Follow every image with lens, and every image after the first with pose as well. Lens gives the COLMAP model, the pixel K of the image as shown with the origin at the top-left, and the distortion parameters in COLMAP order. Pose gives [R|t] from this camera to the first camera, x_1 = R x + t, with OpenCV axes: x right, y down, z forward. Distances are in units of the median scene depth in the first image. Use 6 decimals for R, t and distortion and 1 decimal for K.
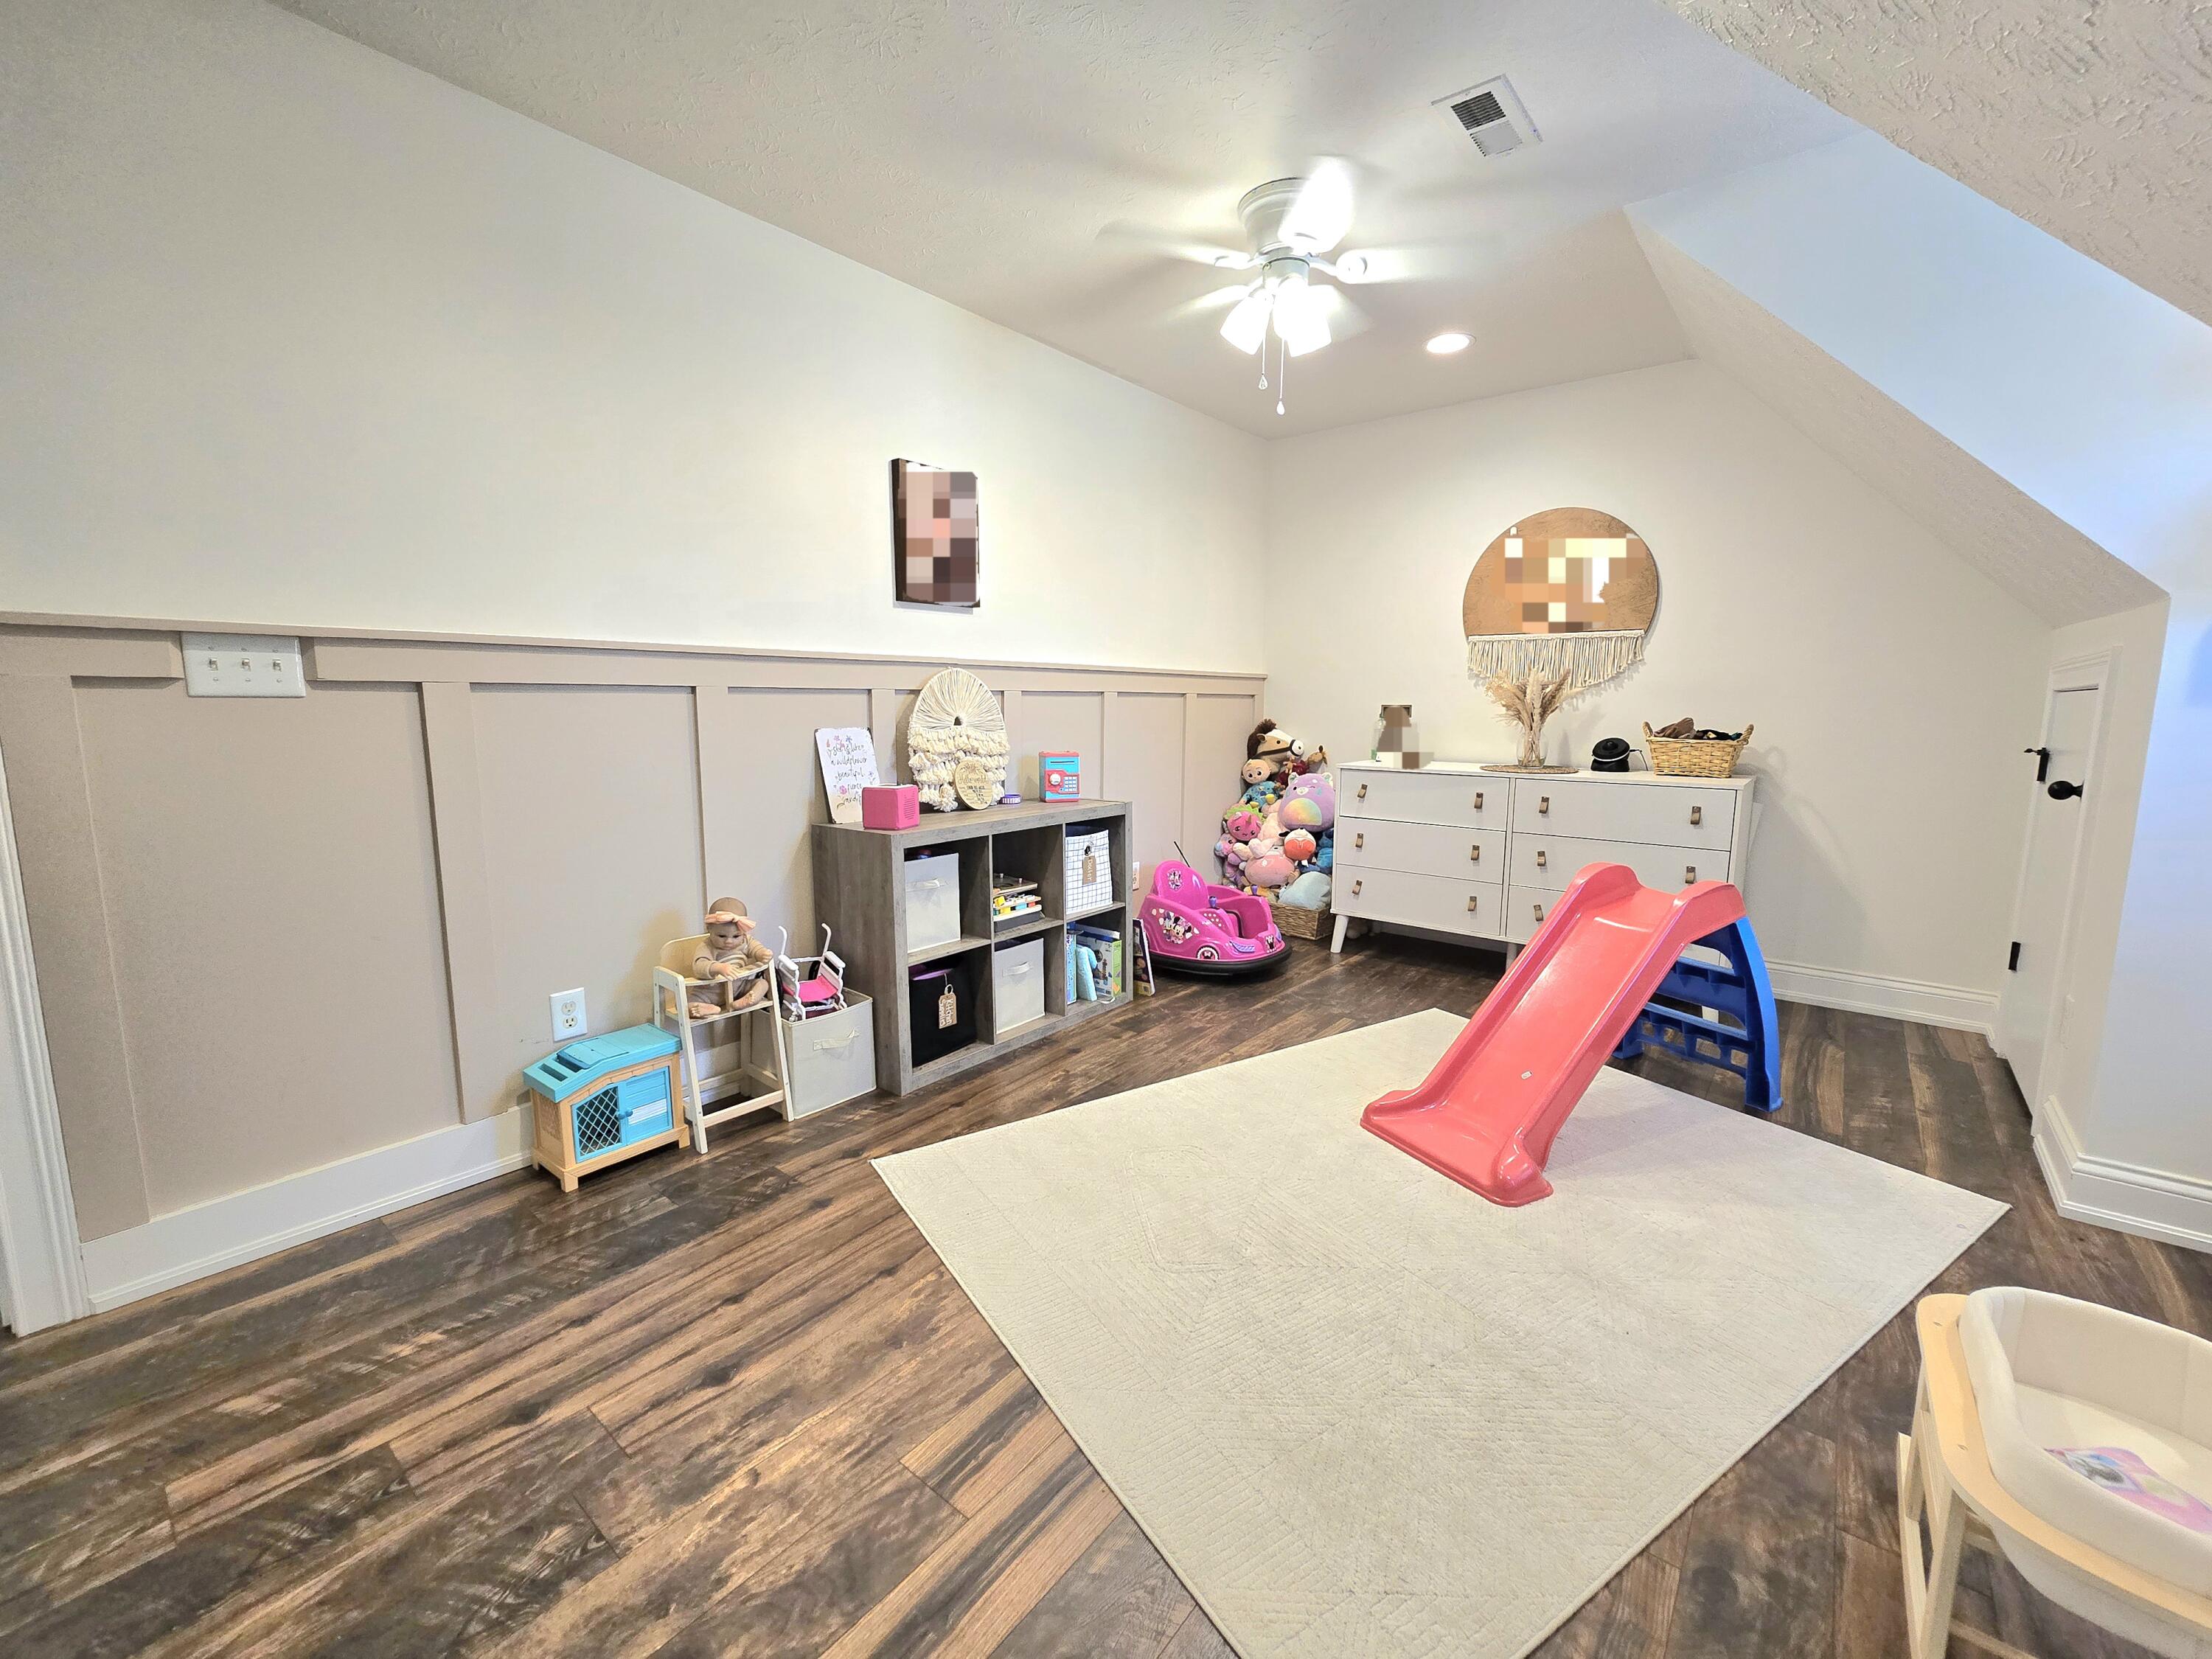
lens RADIAL K [[913.1, 0, 1117.1], [0, 913.1, 825.8], [0, 0, 1]] dist [-0.000552, -0.000489]
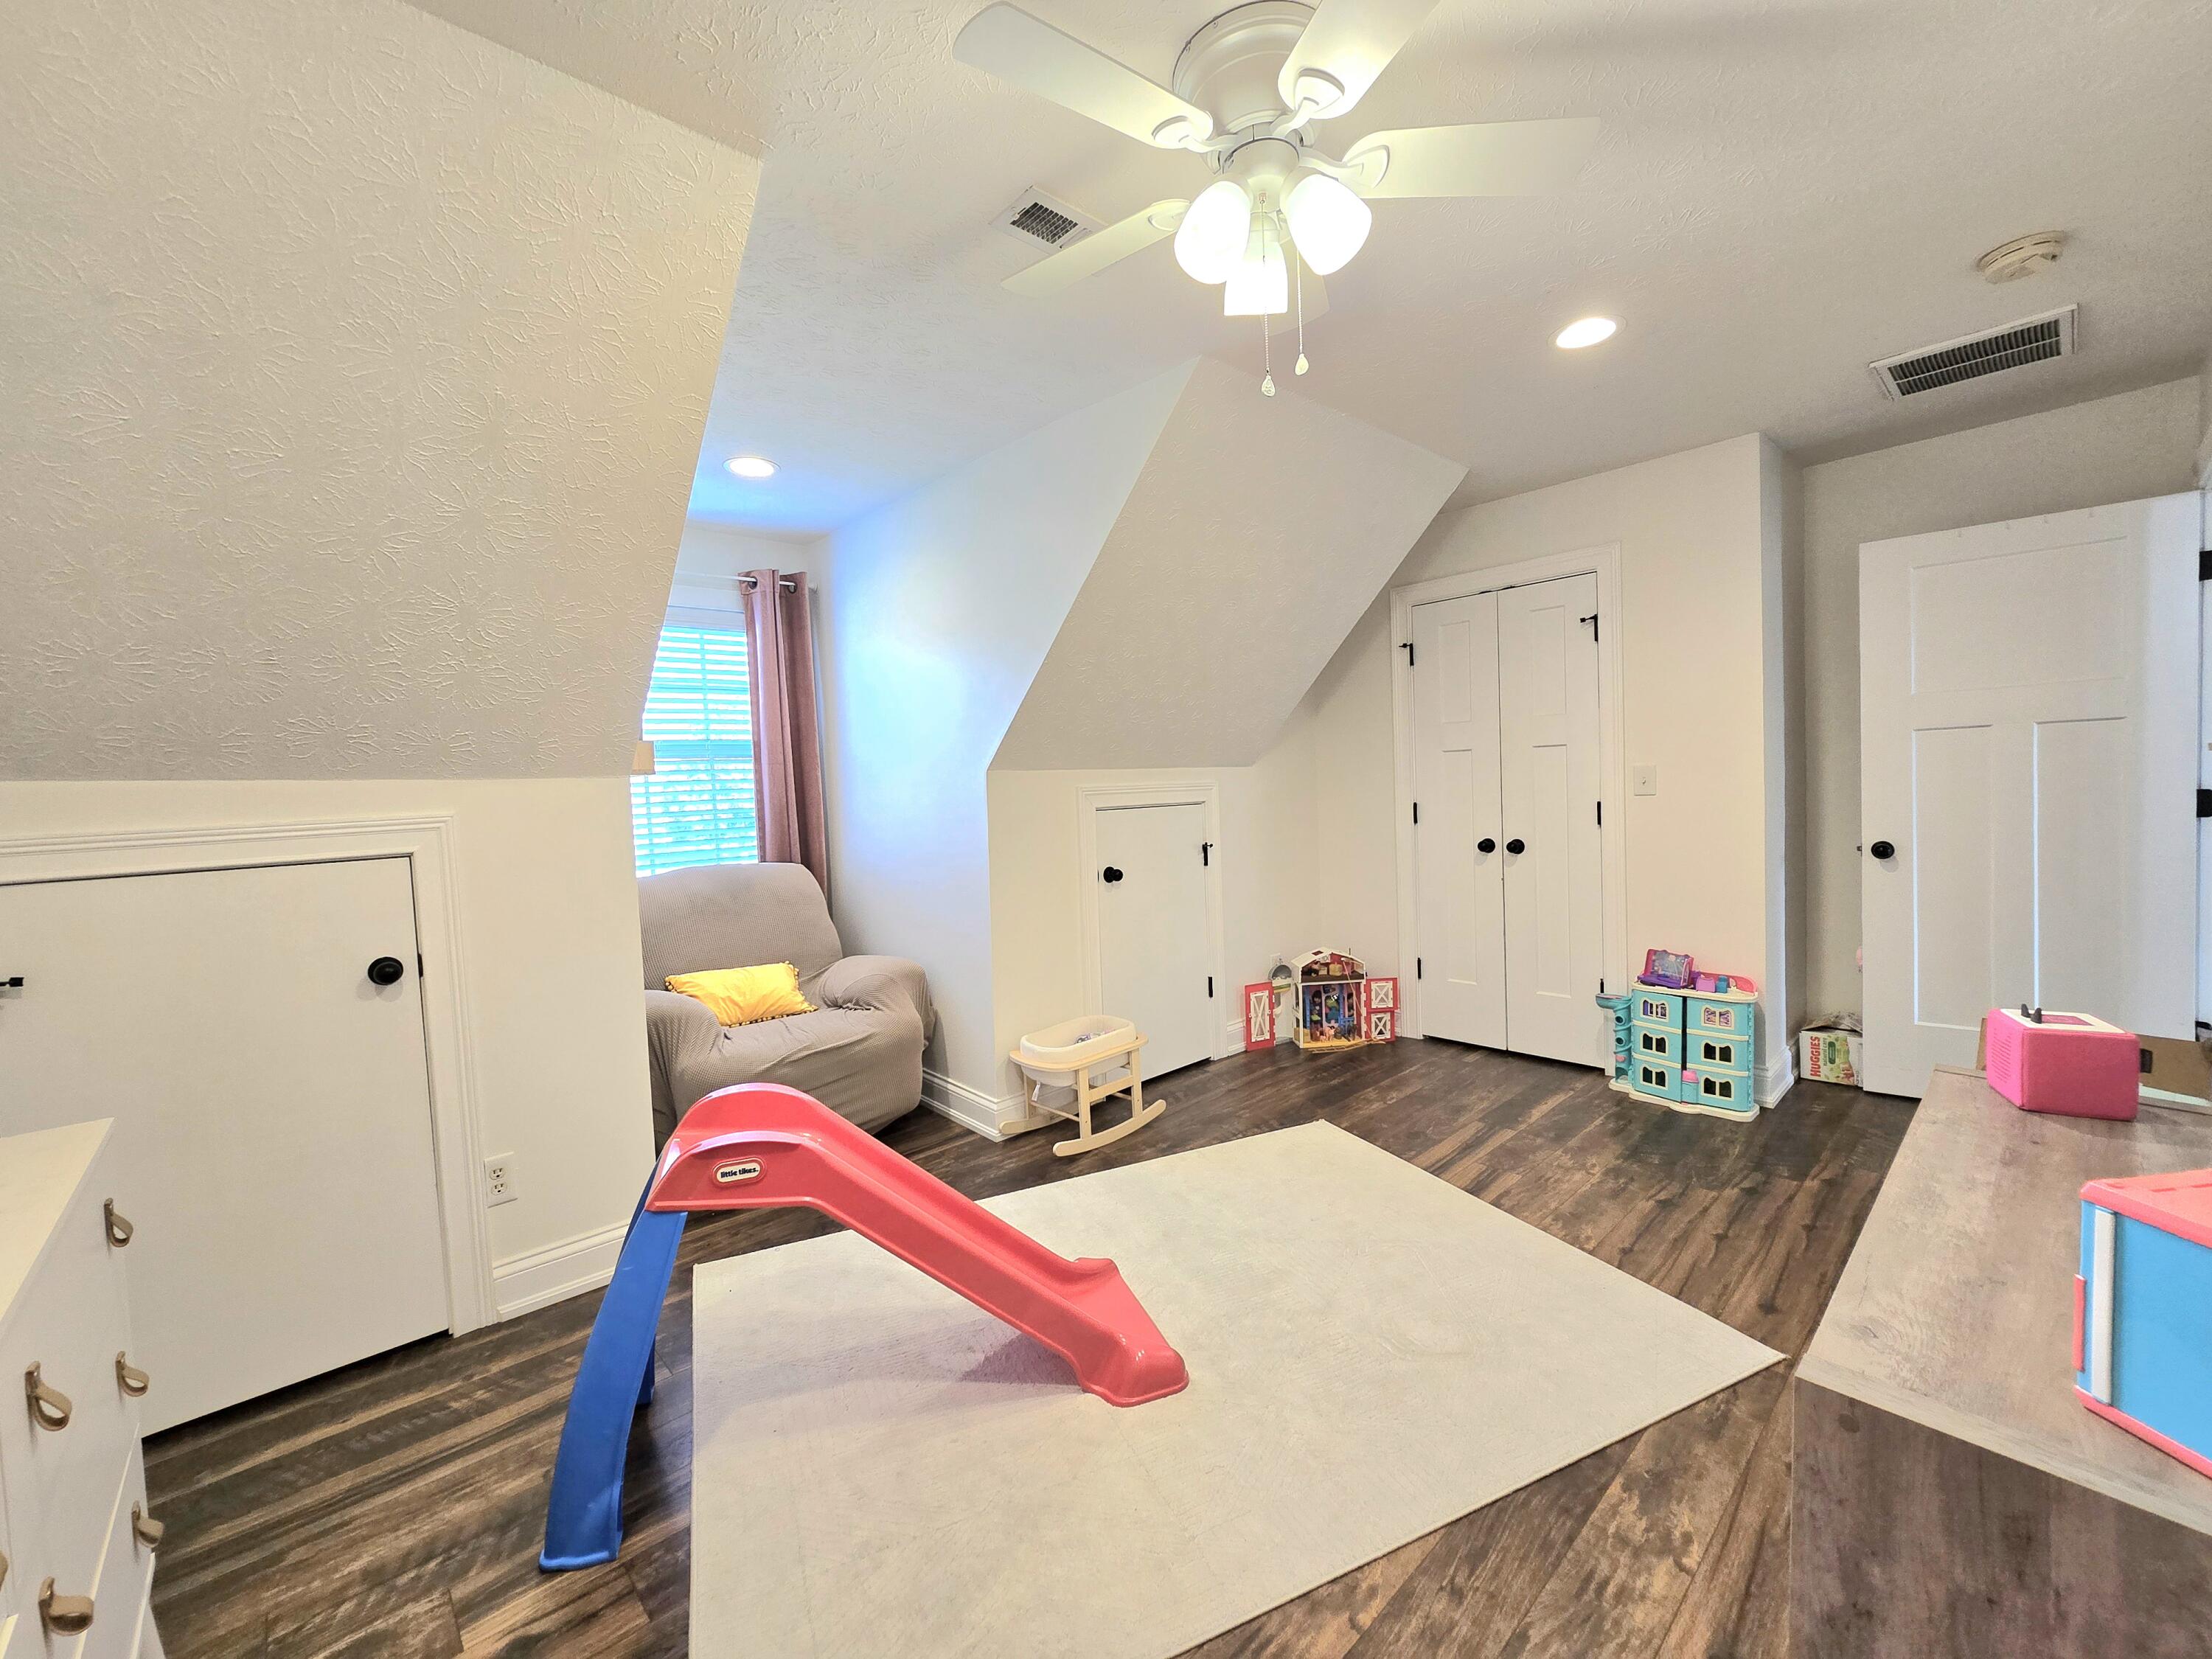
lens RADIAL K [[899.1, 0, 1133.0], [0, 899.1, 825.2], [0, 0, 1]] dist [-0.000778, 0.000102]
pose [[-0.991129, 0.027836, 0.129957, 0.217524], [0.051673, 0.981598, 0.183833, -0.313625], [-0.122449, 0.188917, -0.974329, 1.816814]]
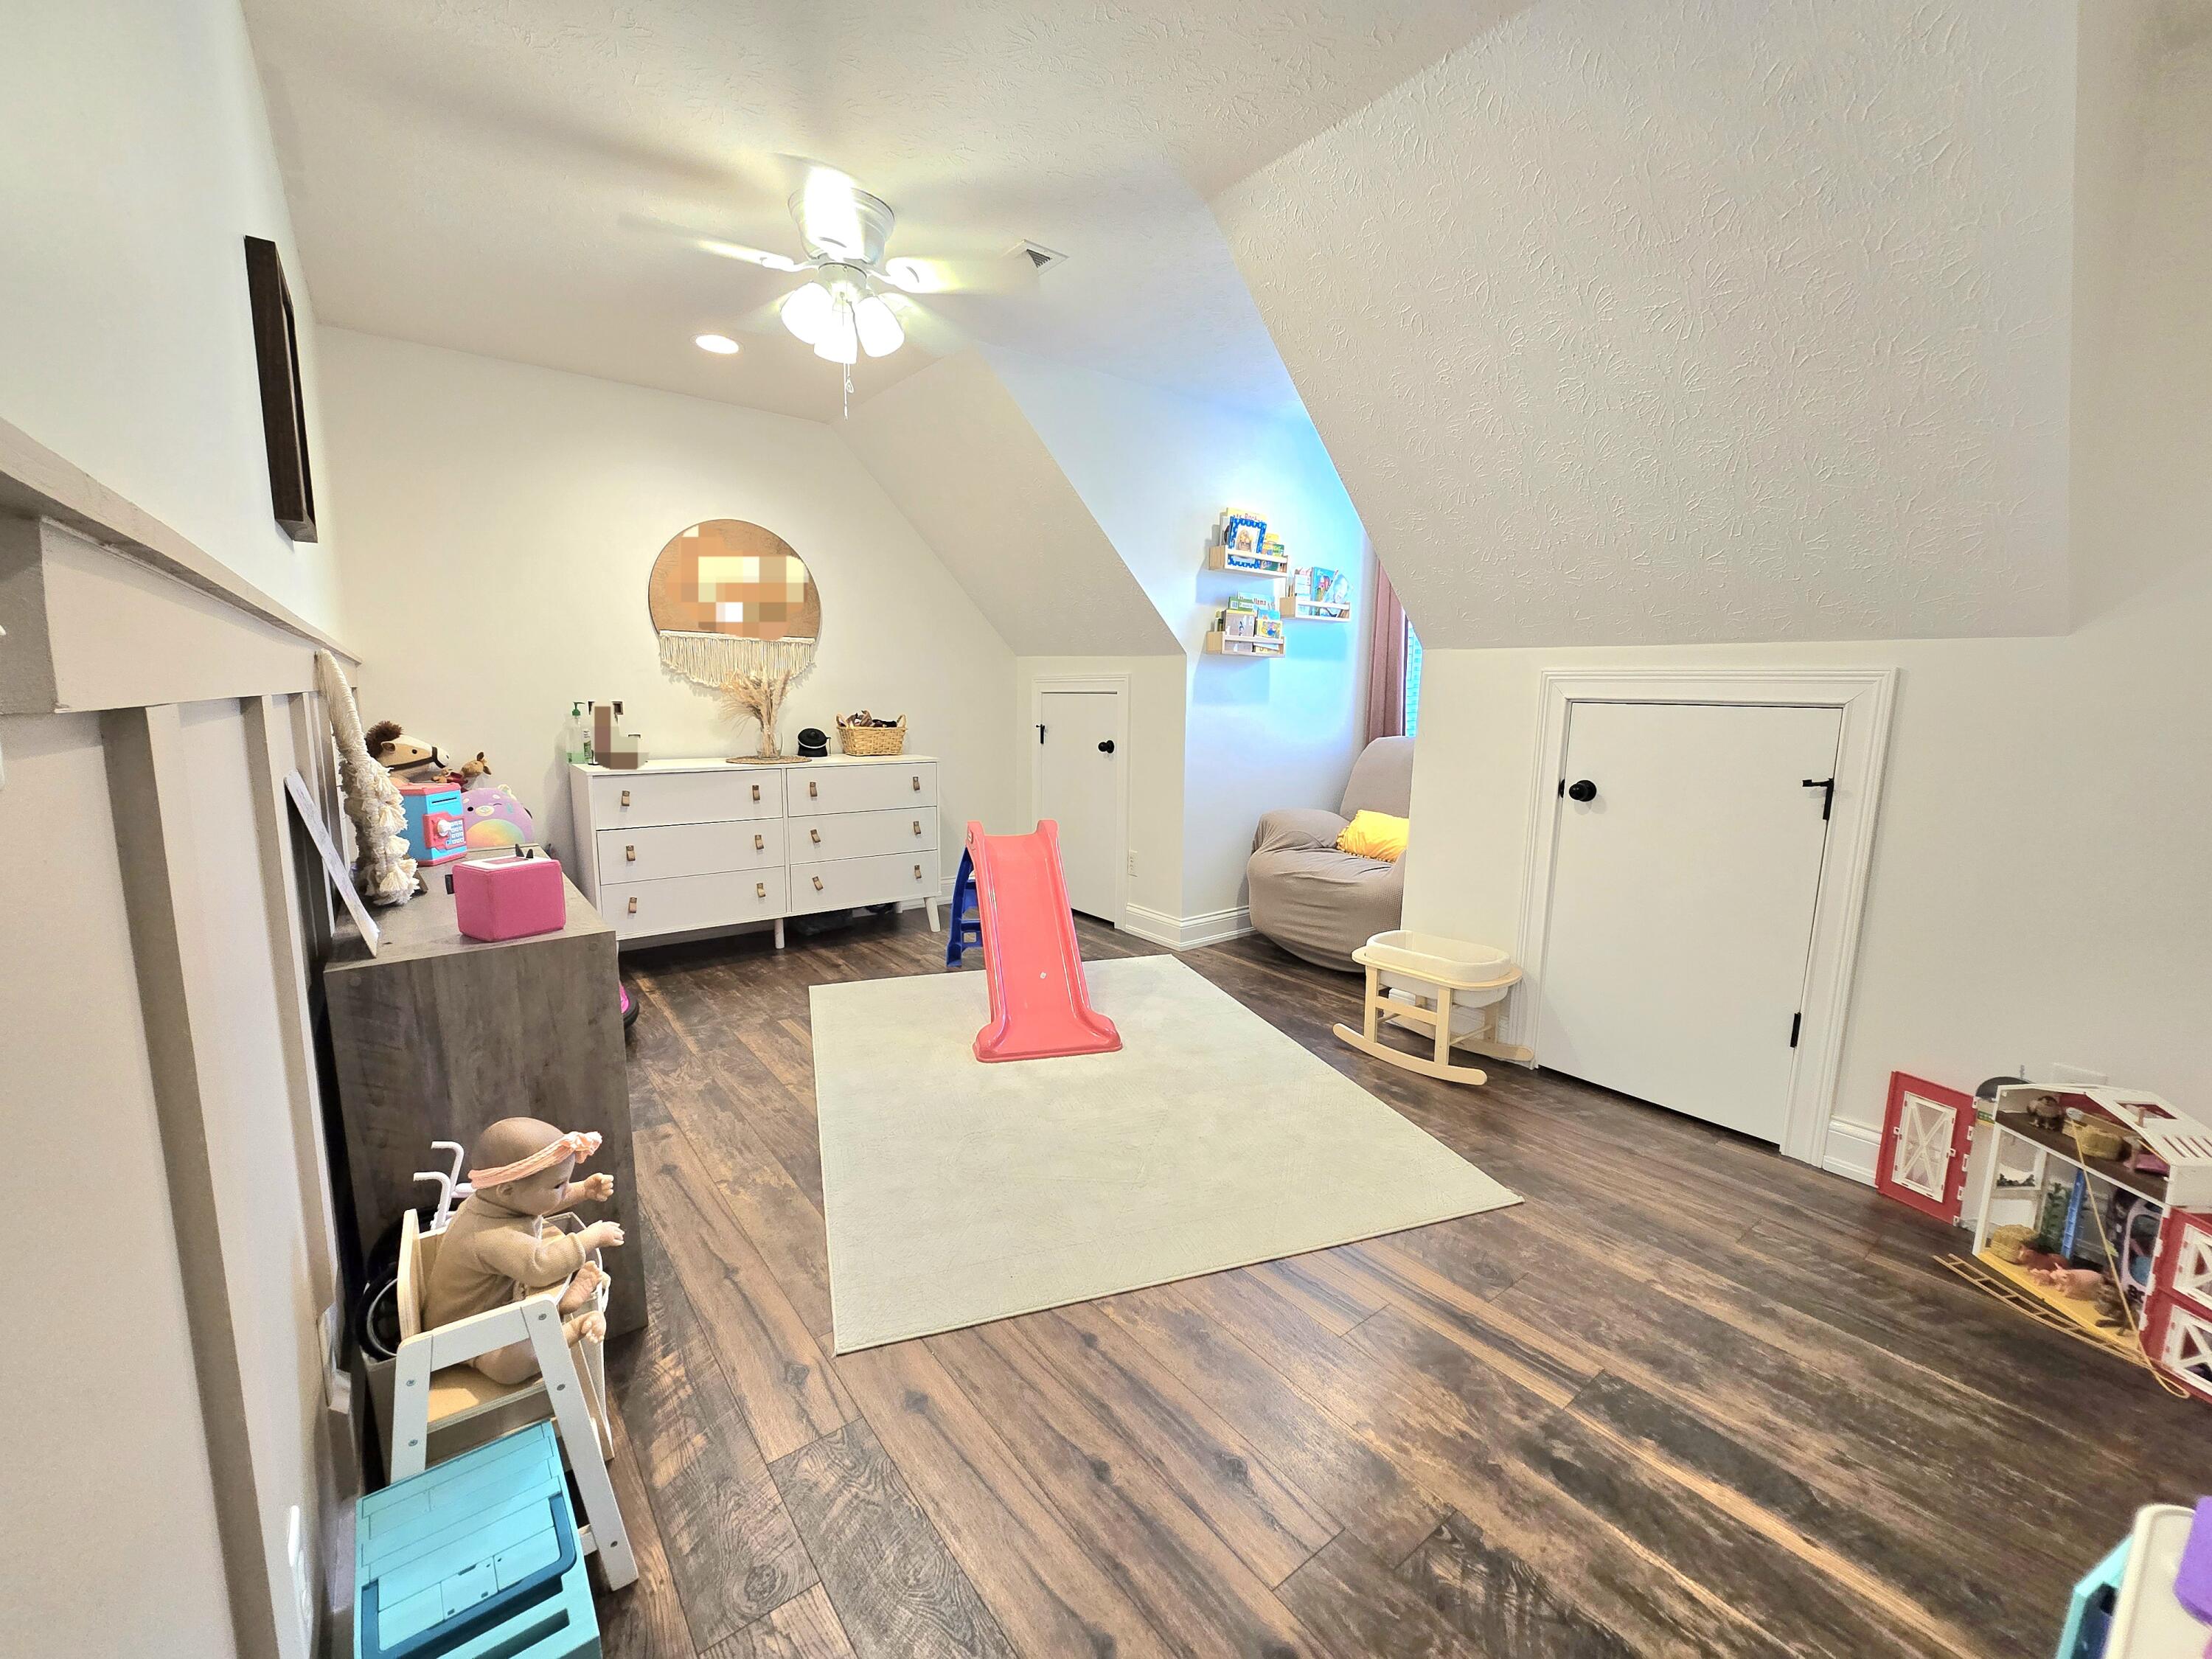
lens RADIAL K [[906.3, 0, 1106.0], [0, 906.3, 829.5], [0, 0, 1]] dist [-0.002600, -0.000041]
pose [[0.223721, -0.147265, 0.963463, -0.859451], [0.120089, 0.985152, 0.122694, -0.106515], [-0.967227, 0.088252, 0.238085, 0.587409]]
